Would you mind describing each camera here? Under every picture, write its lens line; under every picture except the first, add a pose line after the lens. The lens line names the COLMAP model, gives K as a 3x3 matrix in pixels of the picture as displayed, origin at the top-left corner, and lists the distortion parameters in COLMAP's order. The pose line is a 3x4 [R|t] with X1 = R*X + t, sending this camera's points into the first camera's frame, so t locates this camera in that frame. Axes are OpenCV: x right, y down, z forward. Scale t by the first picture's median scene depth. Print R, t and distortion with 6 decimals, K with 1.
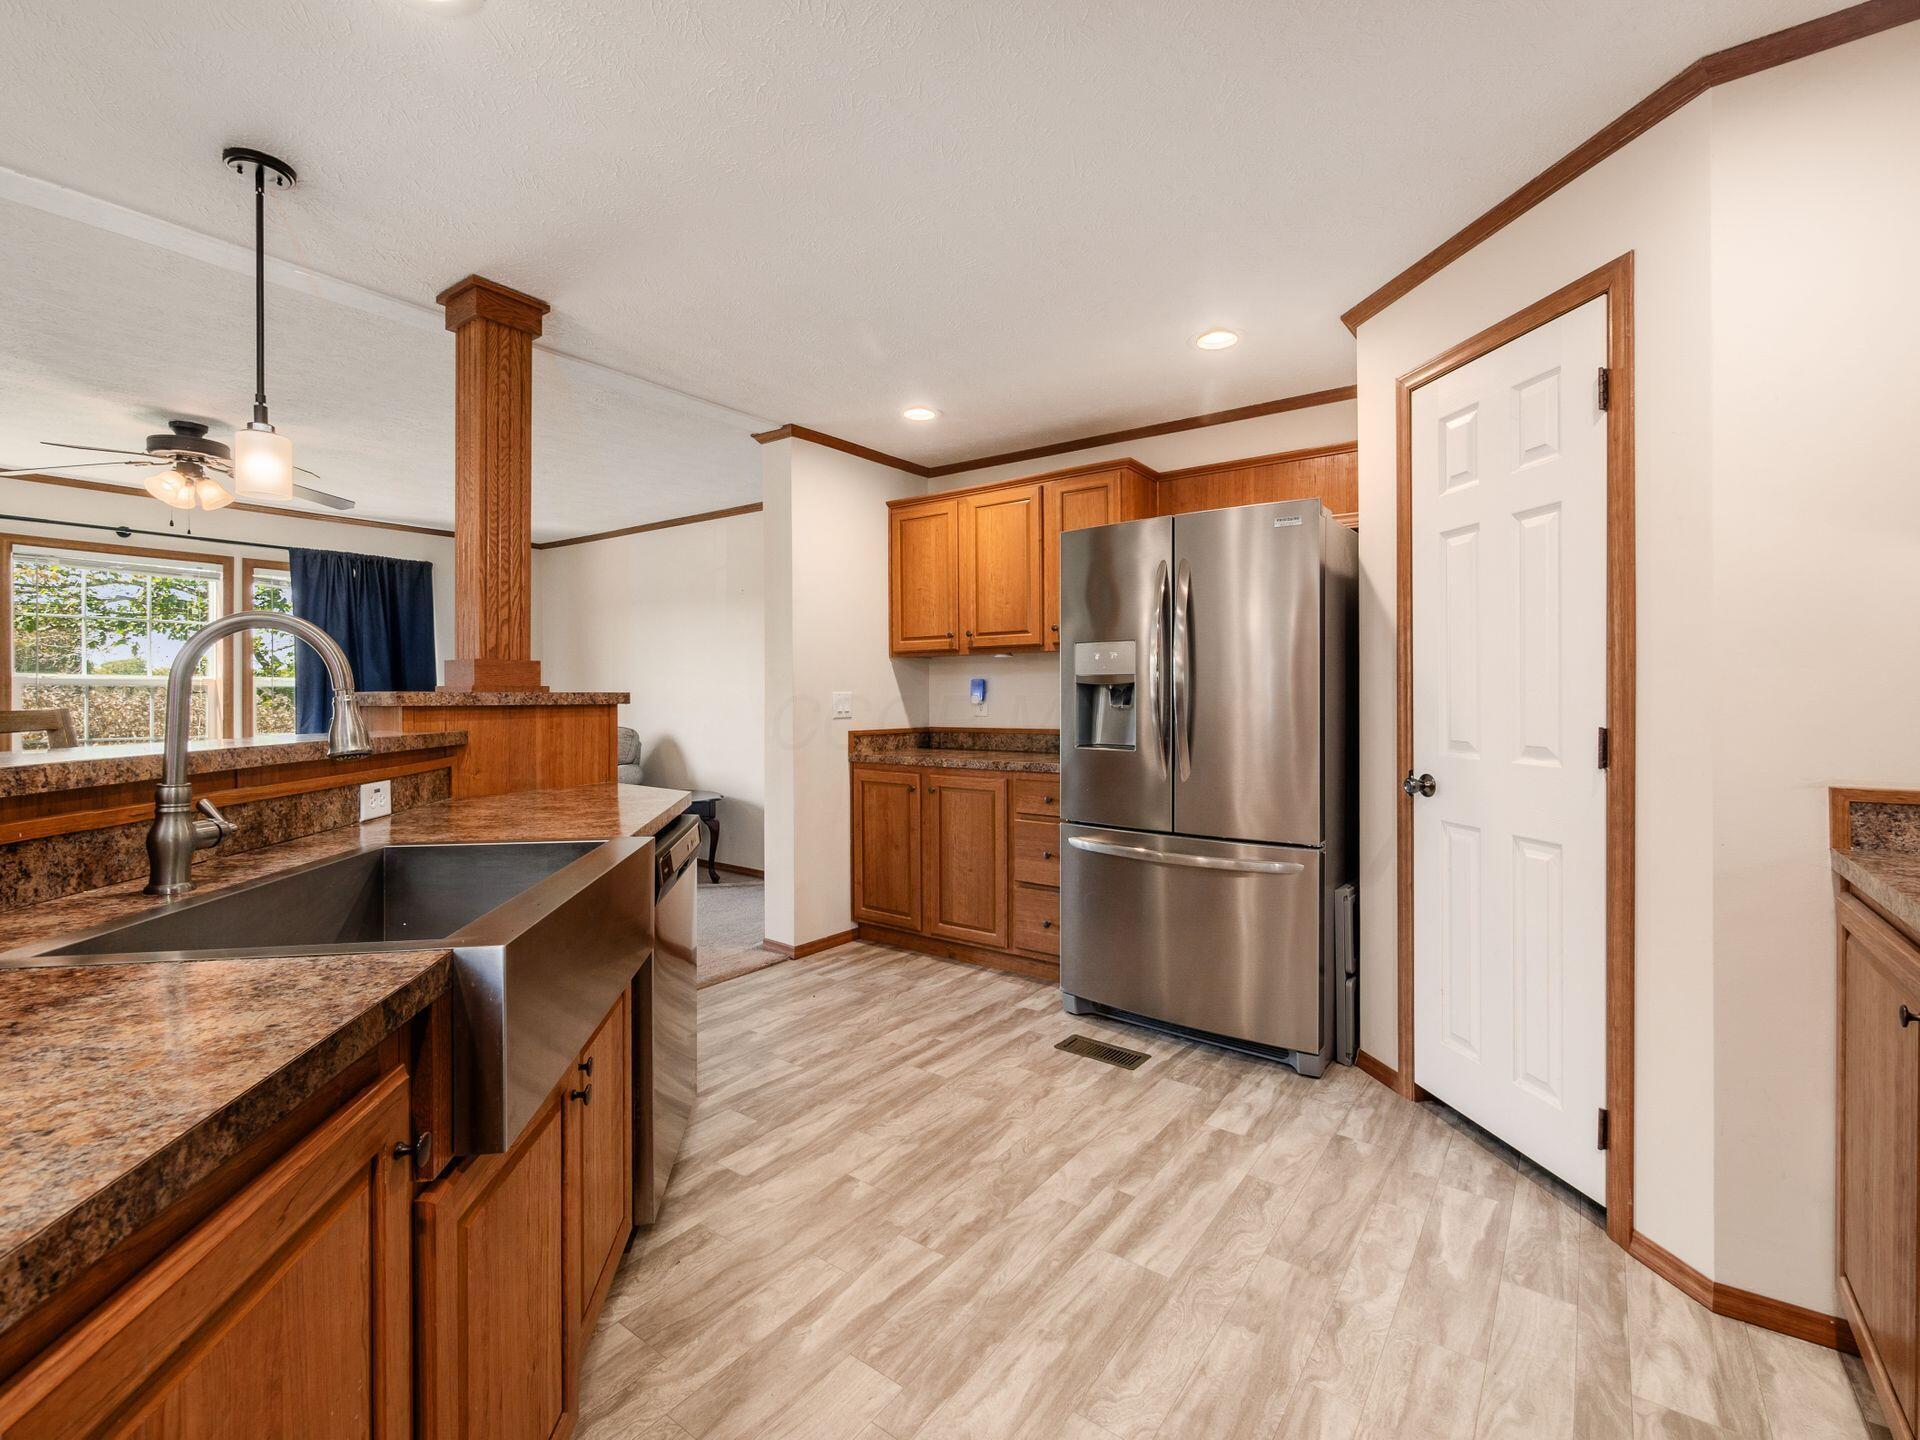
lens RADIAL K [[875.9, 0, 960.0], [0, 875.9, 720.0], [0, 0, 1]] dist [0.024269, -0.000217]
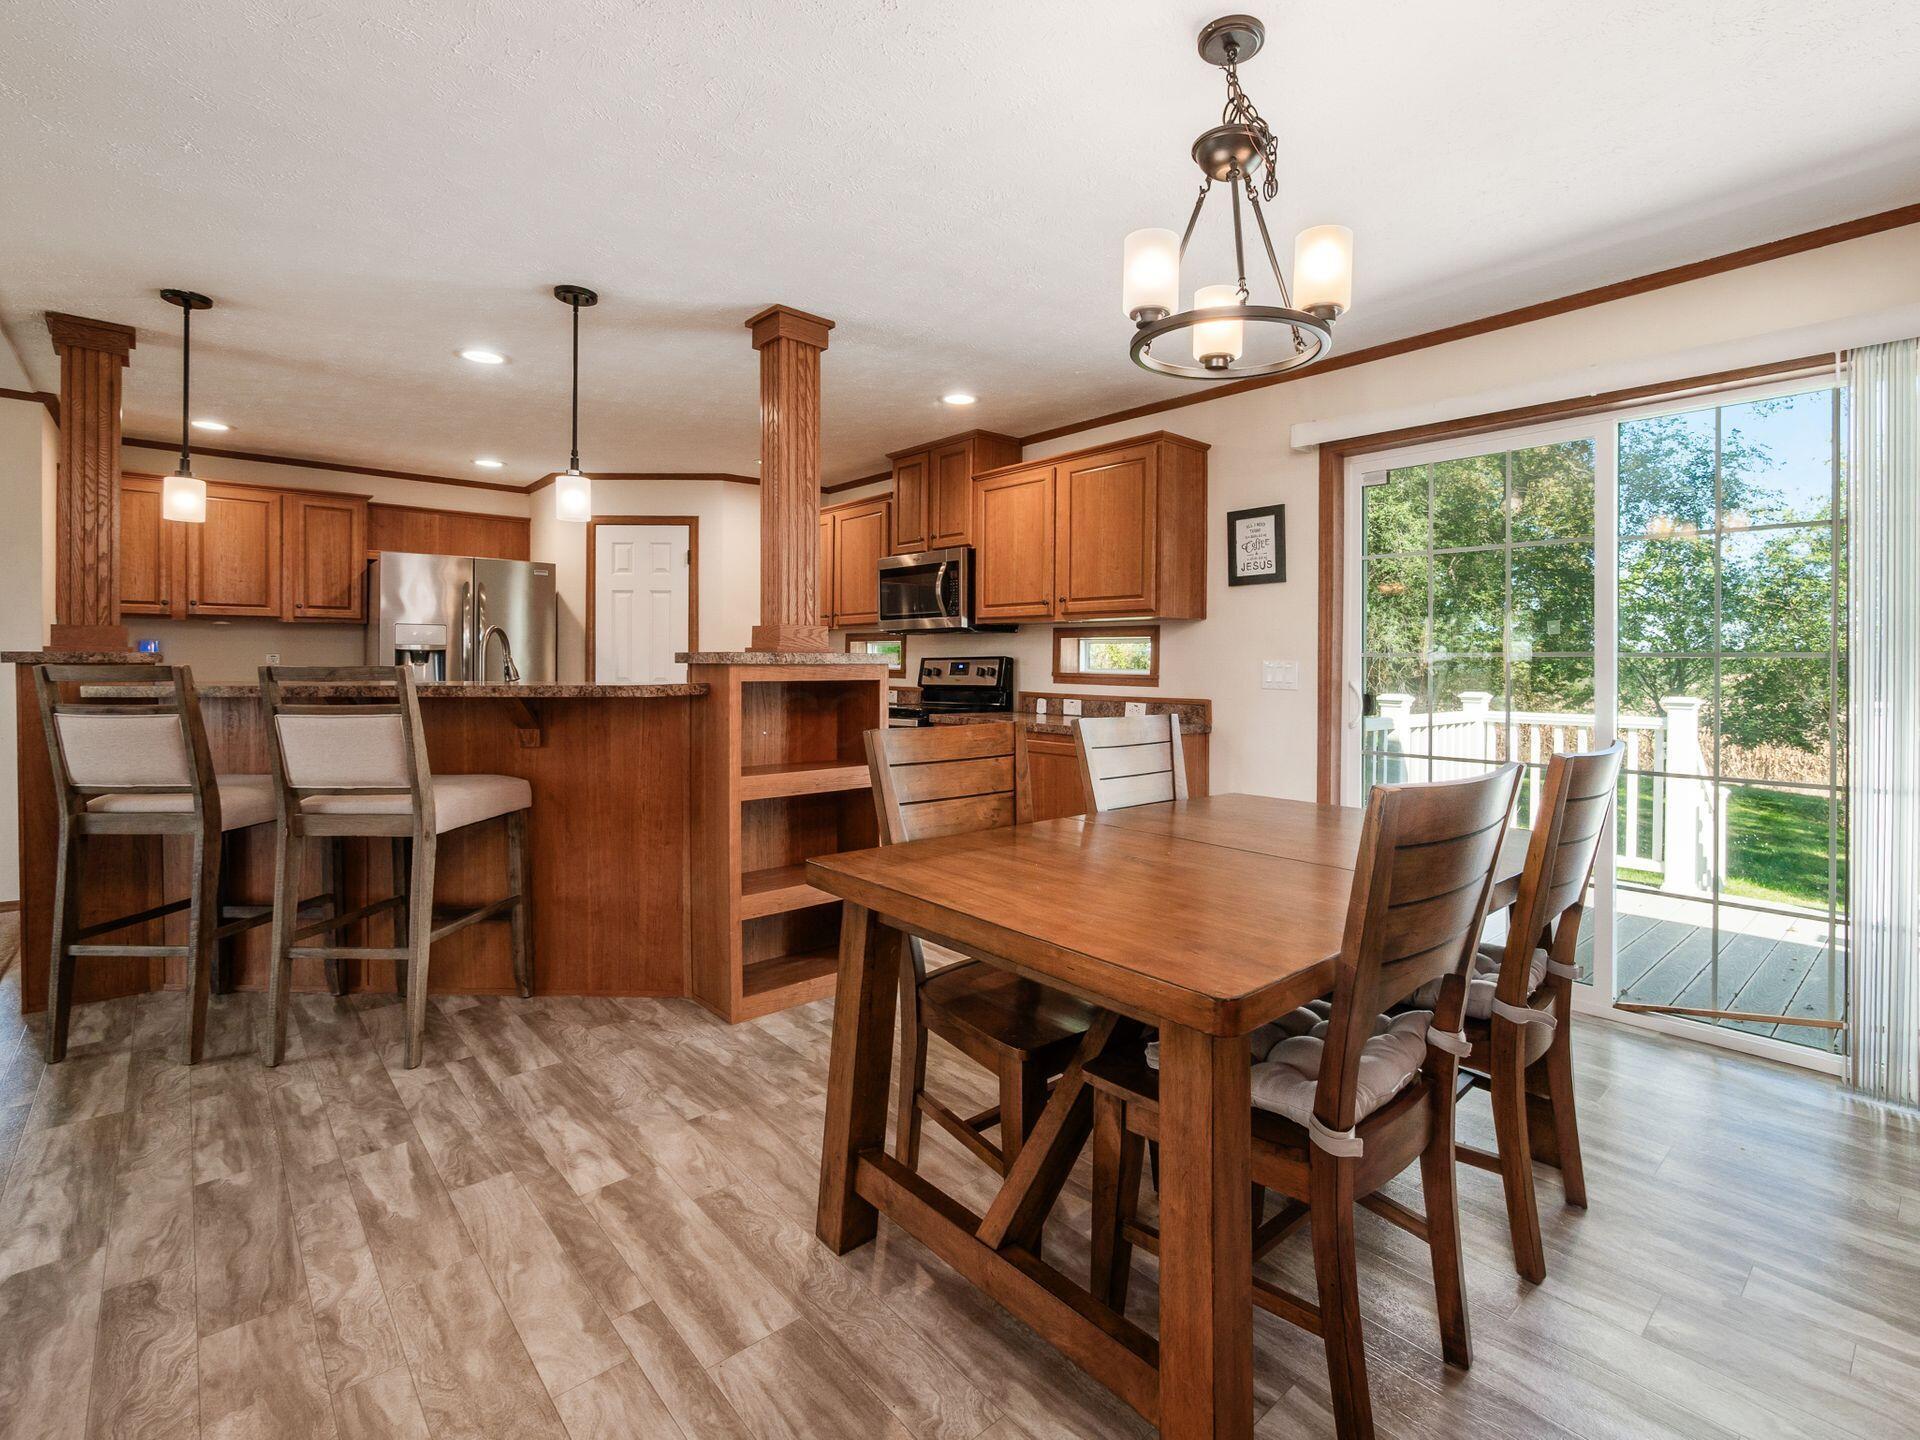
lens RADIAL K [[875.9, 0, 960.0], [0, 875.9, 720.0], [0, 0, 1]] dist [0.024269, -0.000217]
pose [[0.221084, -0.032857, 0.974701, -0.359244], [0.005104, 0.999458, 0.032534, -0.010716], [-0.975241, -0.002217, 0.221132, 0.123671]]
